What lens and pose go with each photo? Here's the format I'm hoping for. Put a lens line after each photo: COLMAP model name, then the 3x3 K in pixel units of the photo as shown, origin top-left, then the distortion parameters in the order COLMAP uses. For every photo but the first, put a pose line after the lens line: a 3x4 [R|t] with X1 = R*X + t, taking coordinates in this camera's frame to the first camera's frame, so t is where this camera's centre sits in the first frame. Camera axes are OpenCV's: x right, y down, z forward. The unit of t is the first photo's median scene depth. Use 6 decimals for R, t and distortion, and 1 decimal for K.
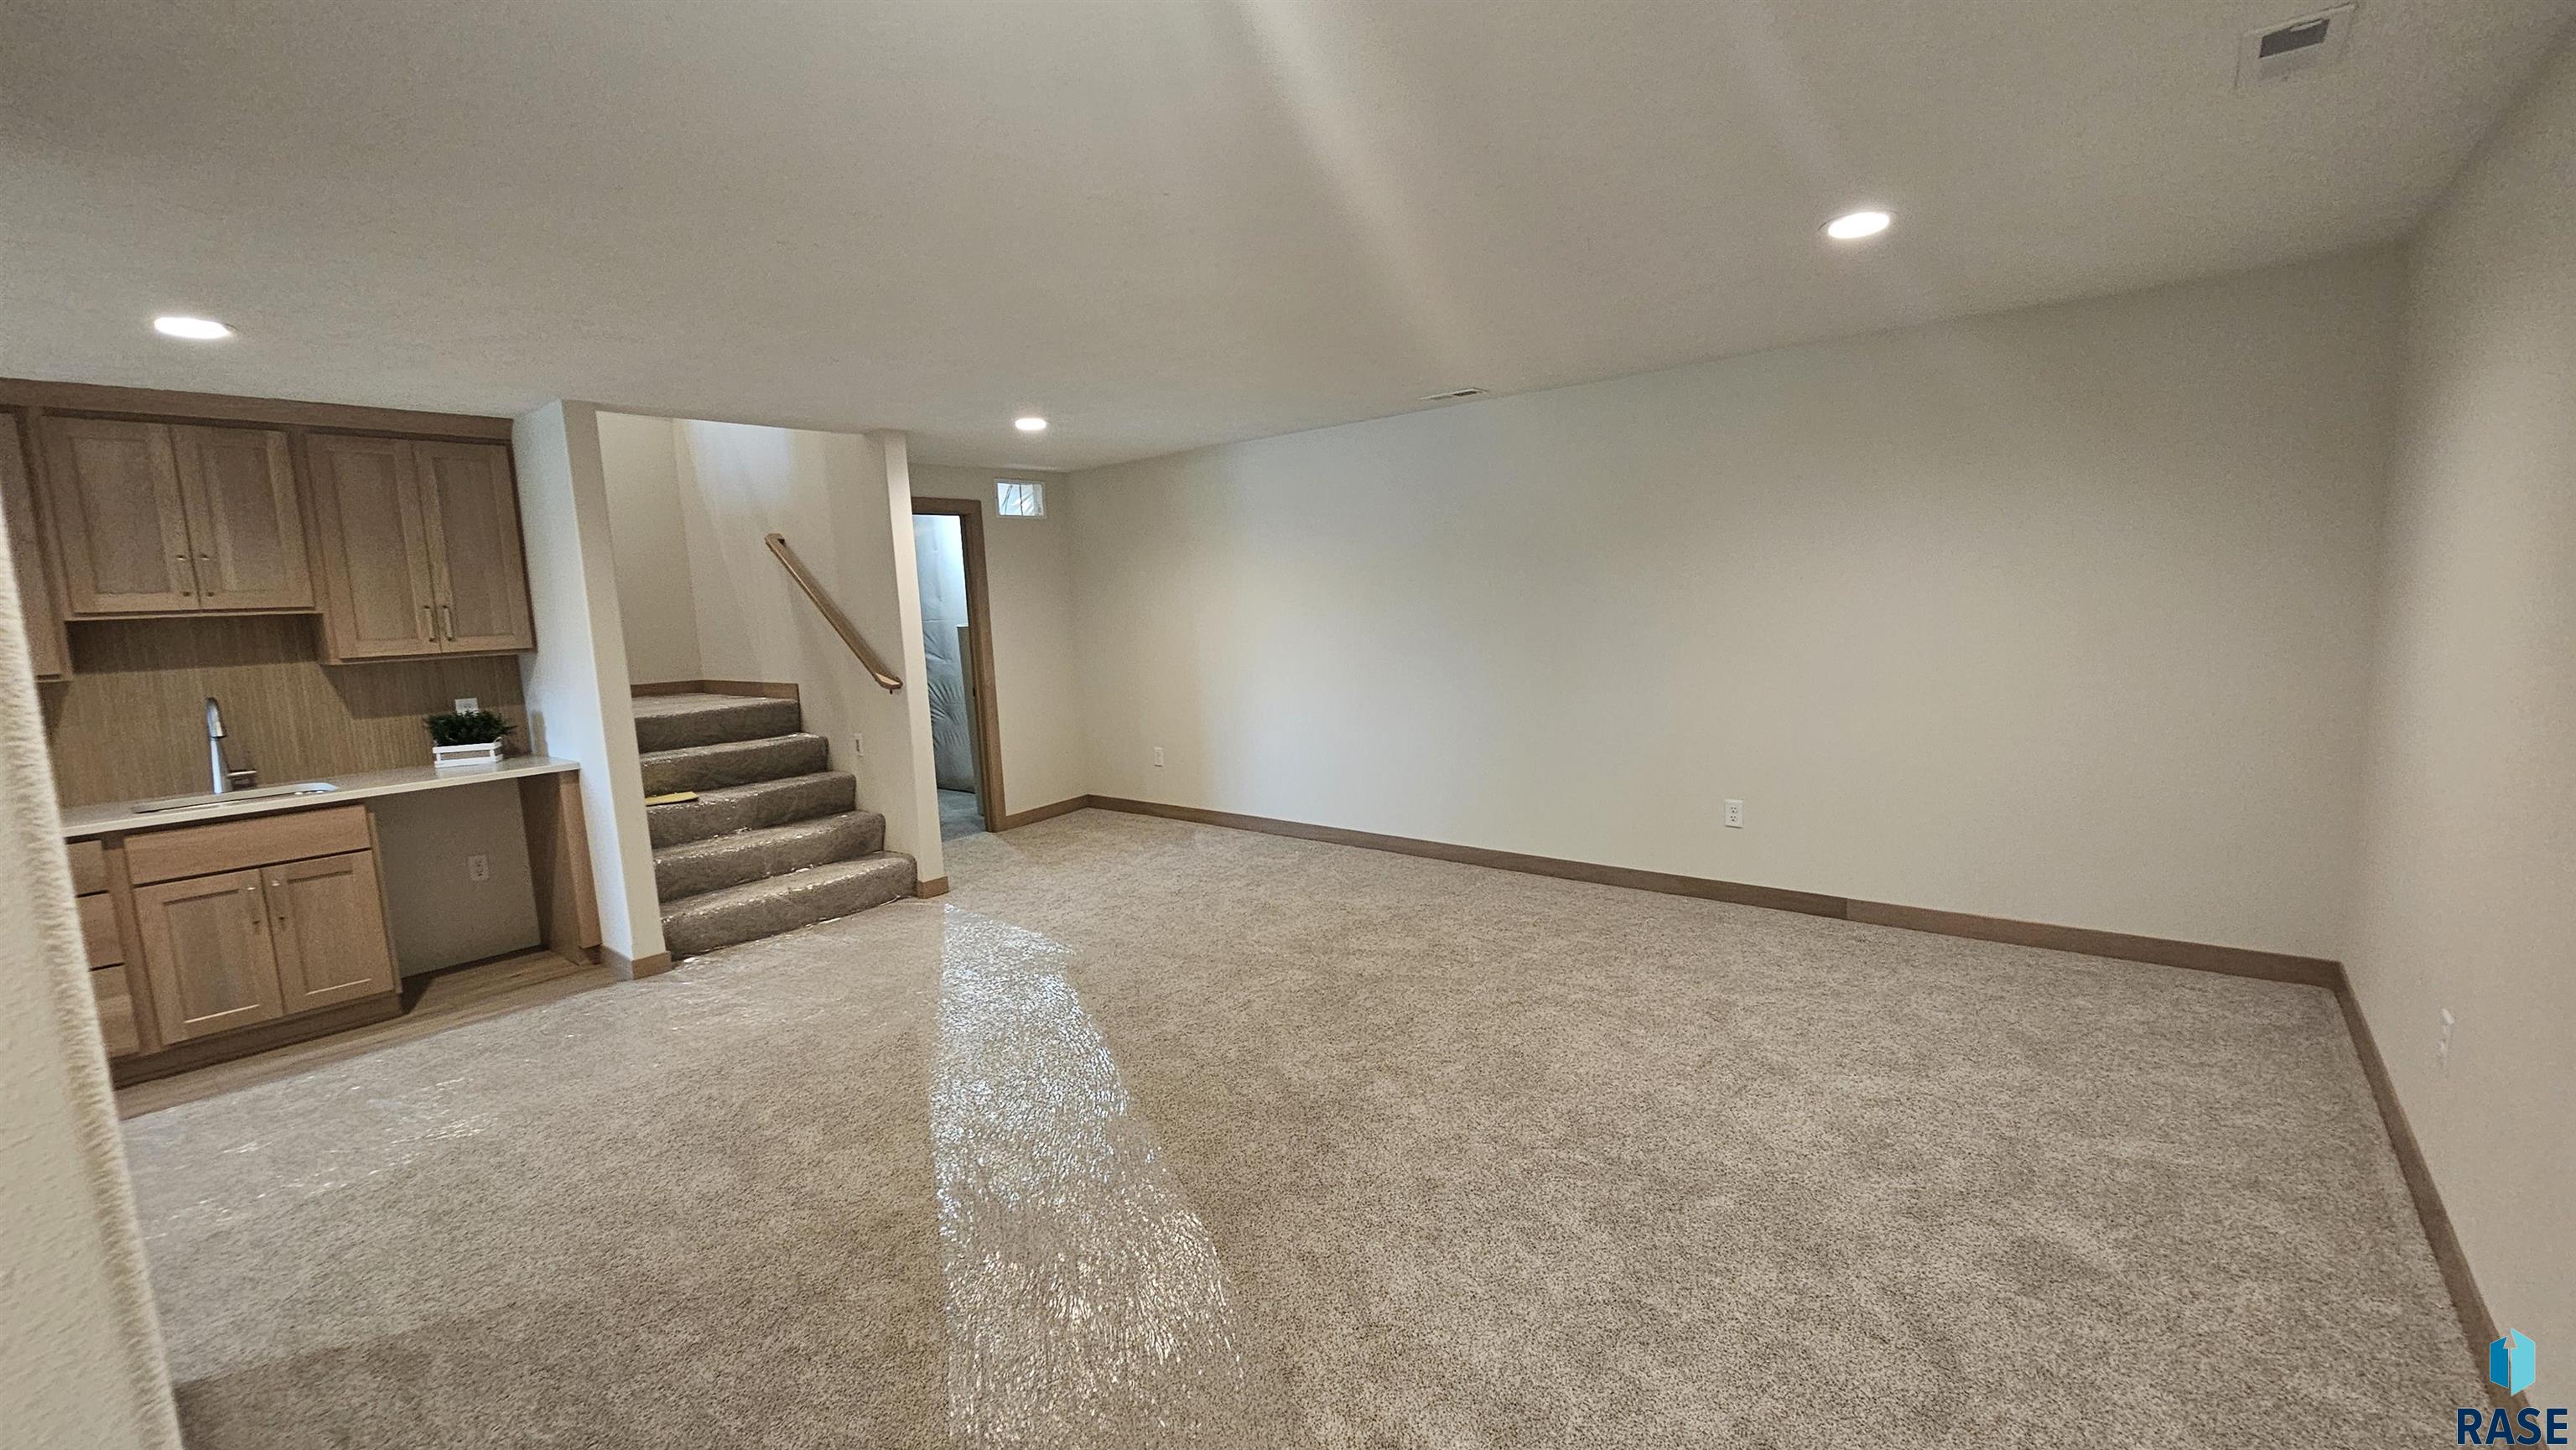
lens RADIAL K [[1048.6, 0, 1296.3], [0, 1048.6, 726.6], [0, 0, 1]] dist [-0.004814, 0.000079]
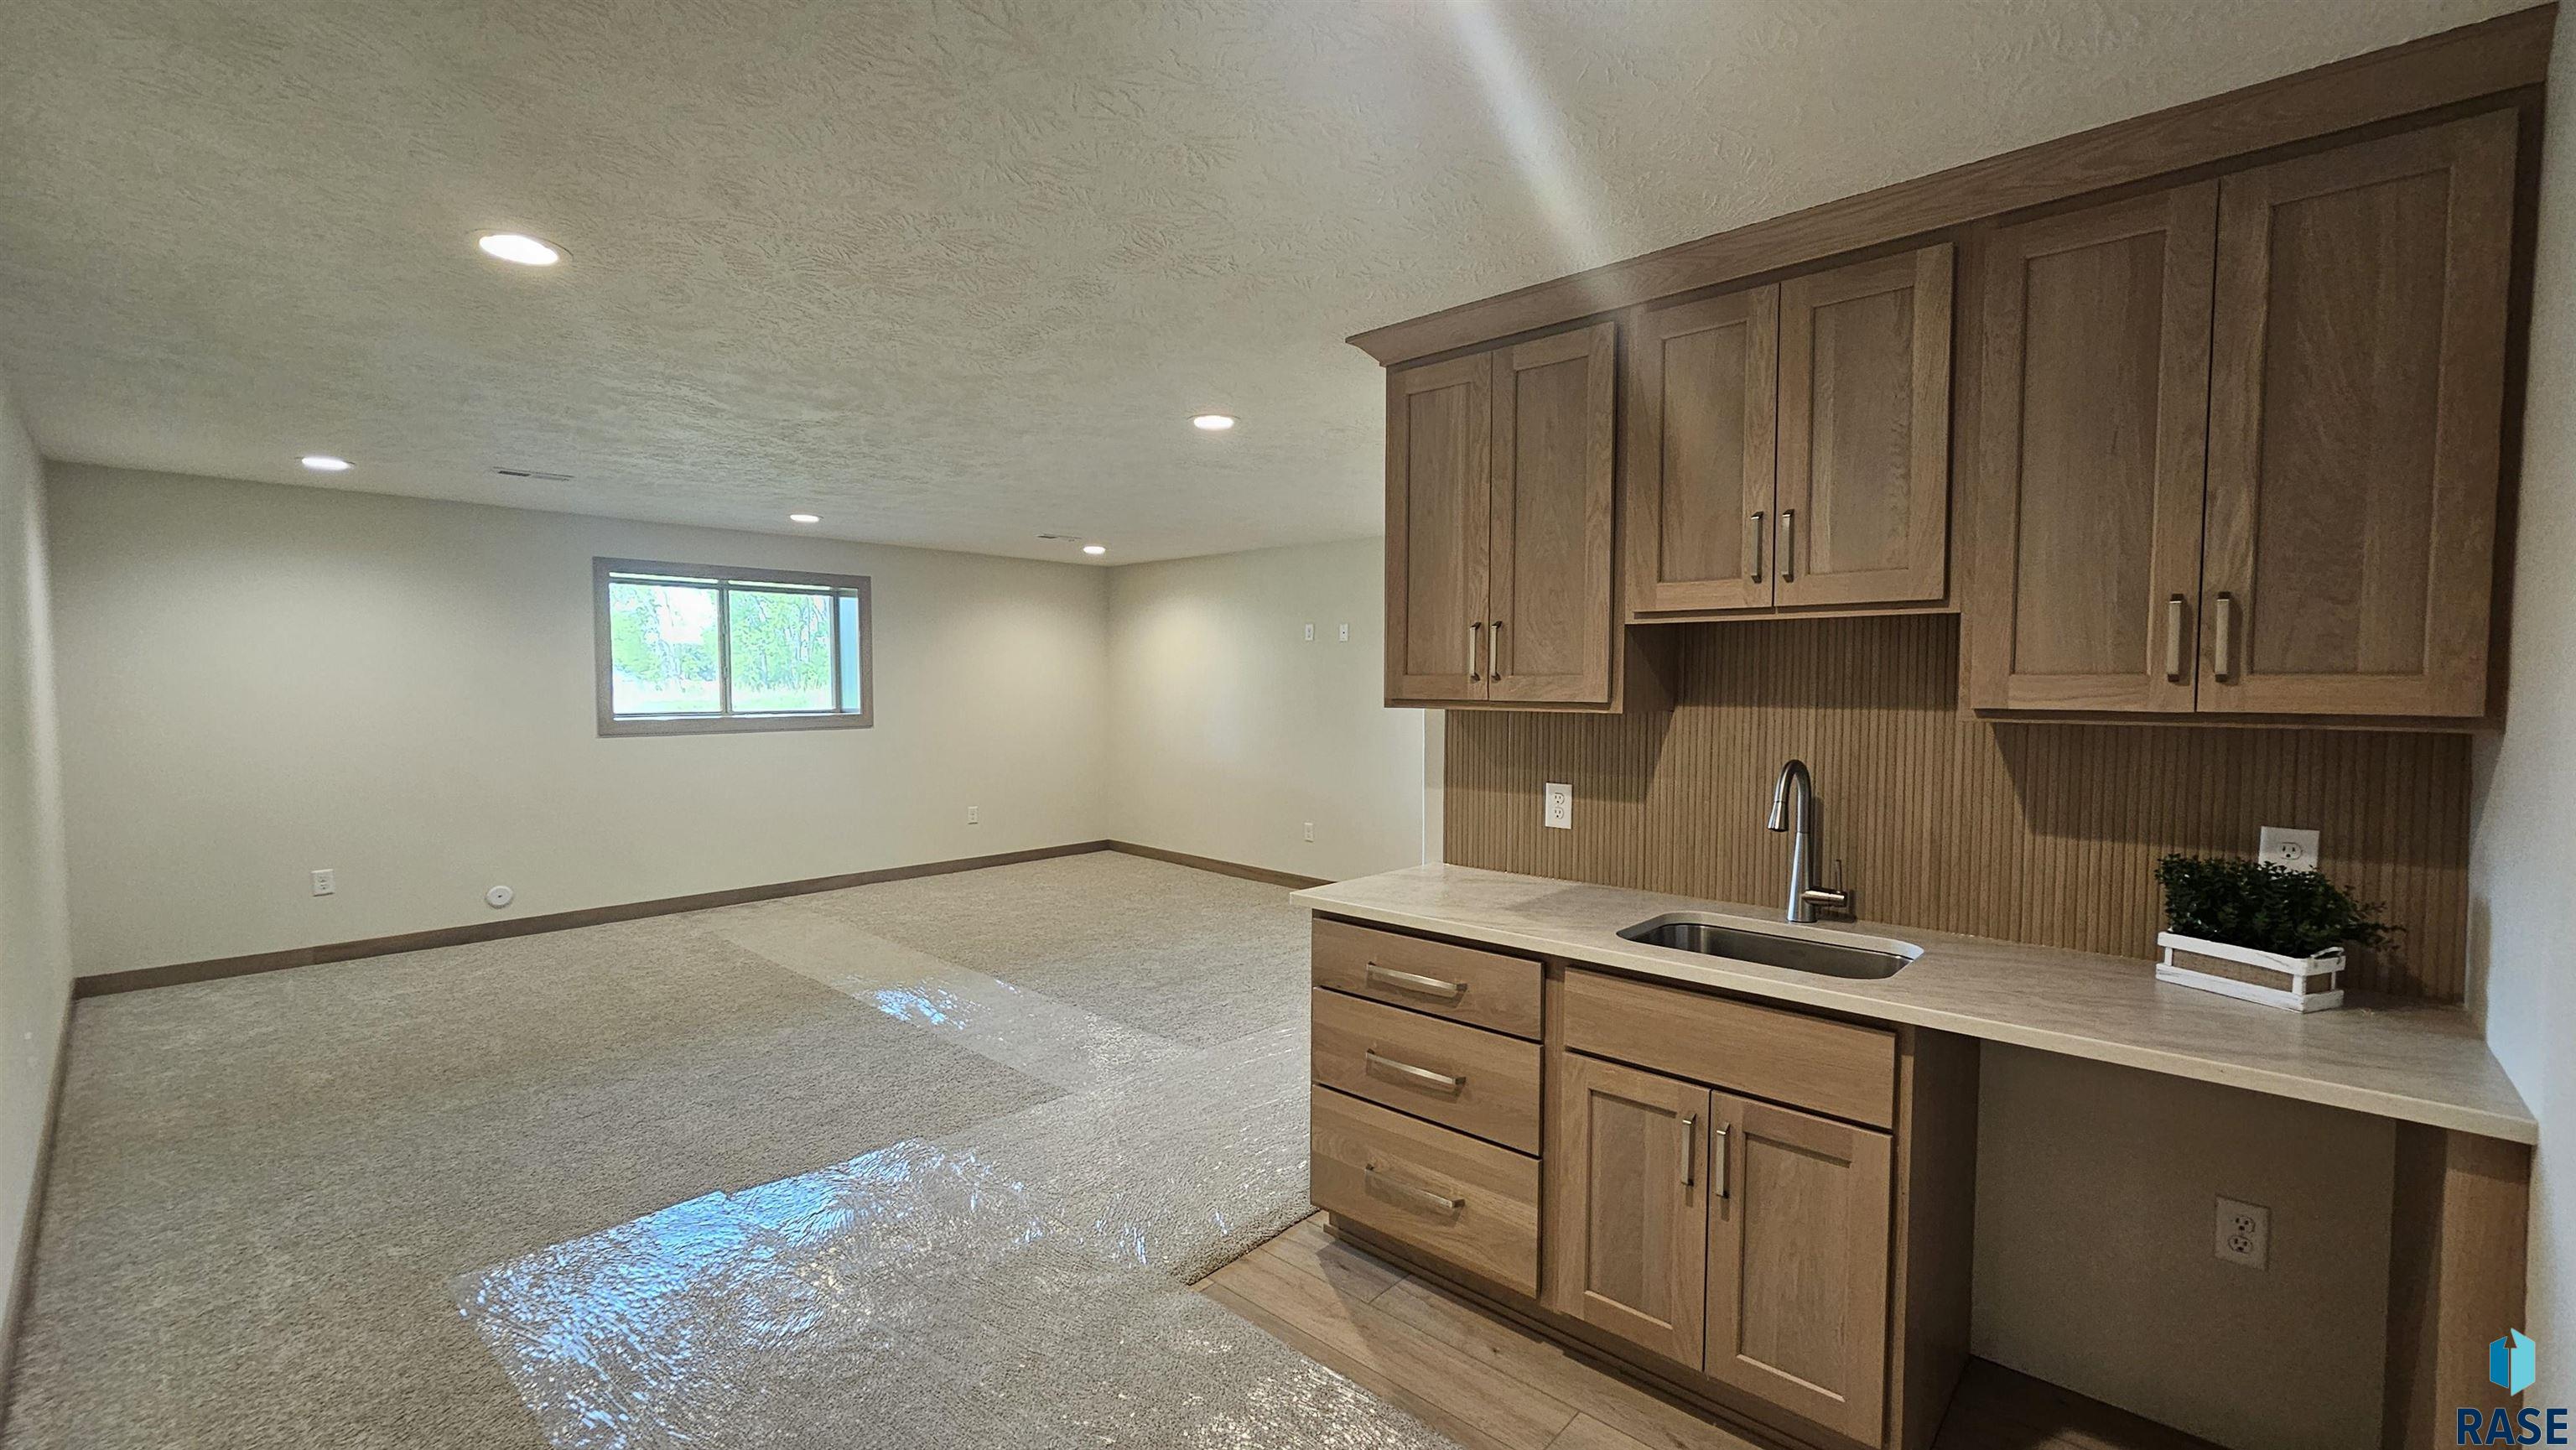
lens RADIAL K [[1048.6, 0, 1289.2], [0, 1048.6, 736.2], [0, 0, 1]] dist [-0.004814, 0.000079]
pose [[-0.049566, 0.089990, -0.994709, -0.406563], [-0.126472, 0.987350, 0.095626, -0.055921], [0.990731, 0.130543, -0.037558, 0.677553]]
